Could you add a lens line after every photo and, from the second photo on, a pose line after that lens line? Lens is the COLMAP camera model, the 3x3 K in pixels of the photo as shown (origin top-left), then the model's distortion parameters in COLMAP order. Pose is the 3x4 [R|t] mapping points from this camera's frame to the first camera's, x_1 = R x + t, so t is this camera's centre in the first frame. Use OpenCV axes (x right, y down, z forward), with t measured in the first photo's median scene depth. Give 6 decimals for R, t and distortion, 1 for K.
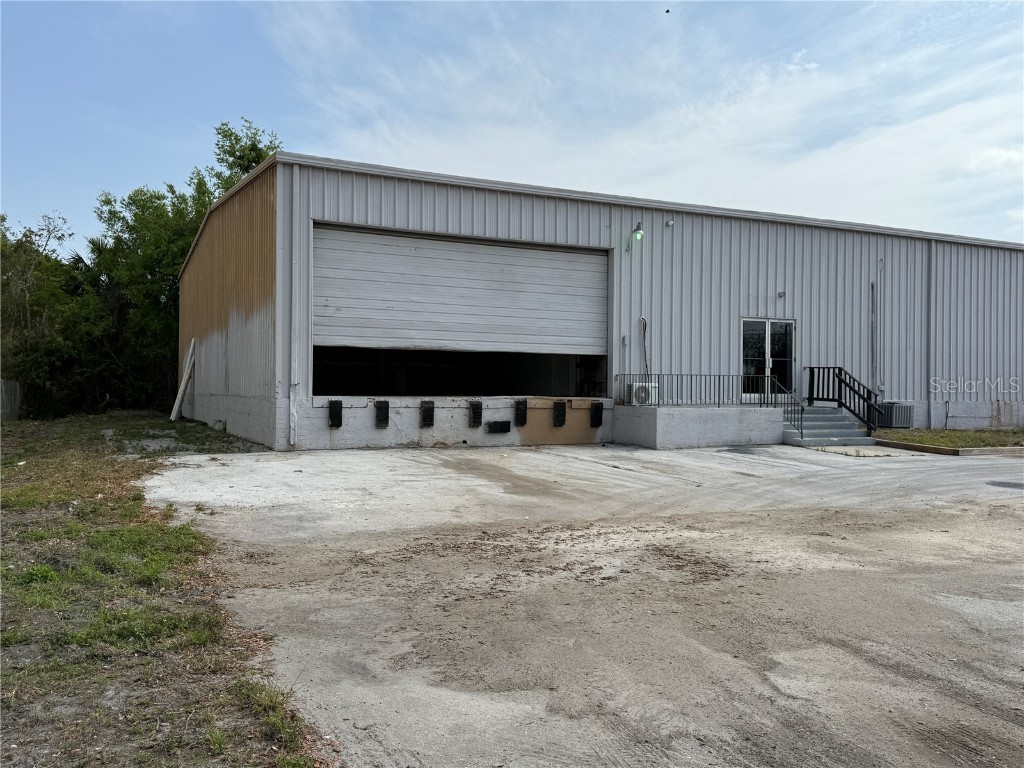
lens RADIAL K [[851.9, 0, 512.8], [0, 851.9, 383.7], [0, 0, 1]] dist [0.022407, -0.018832]
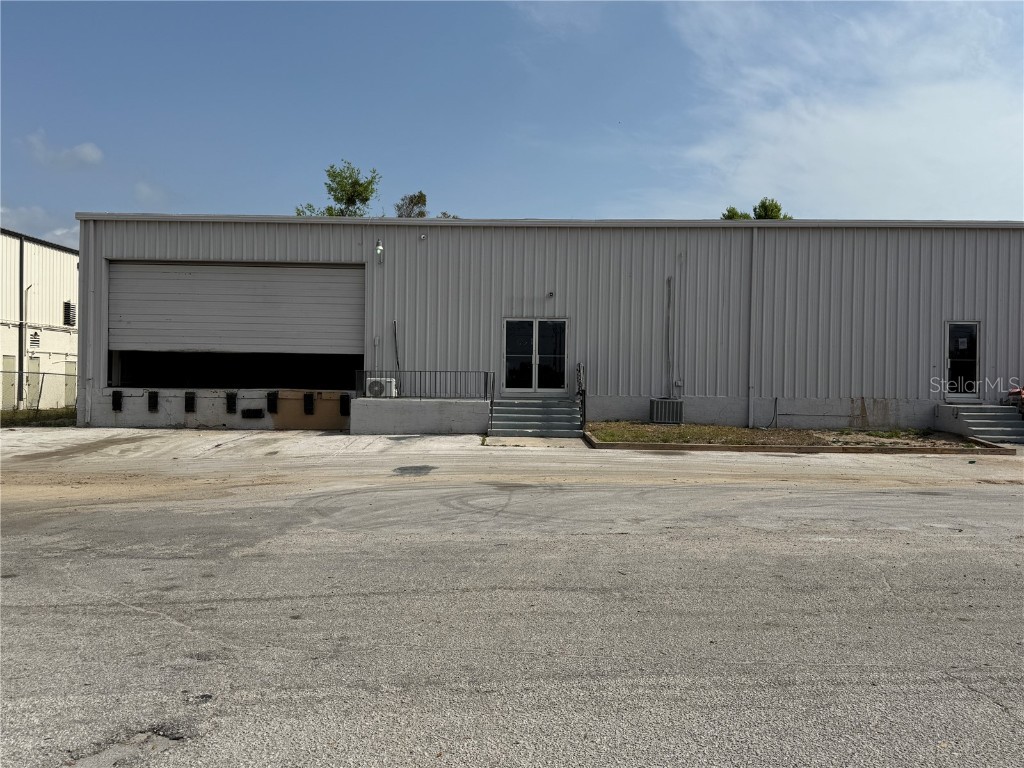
lens RADIAL K [[851.9, 0, 511.3], [0, 851.9, 383.6], [0, 0, 1]] dist [0.022407, -0.018832]
pose [[0.905657, 0.002926, -0.424001, 0.838862], [-0.001036, 0.999988, 0.004689, 0.000848], [0.424010, -0.003807, 0.905650, 0.031199]]
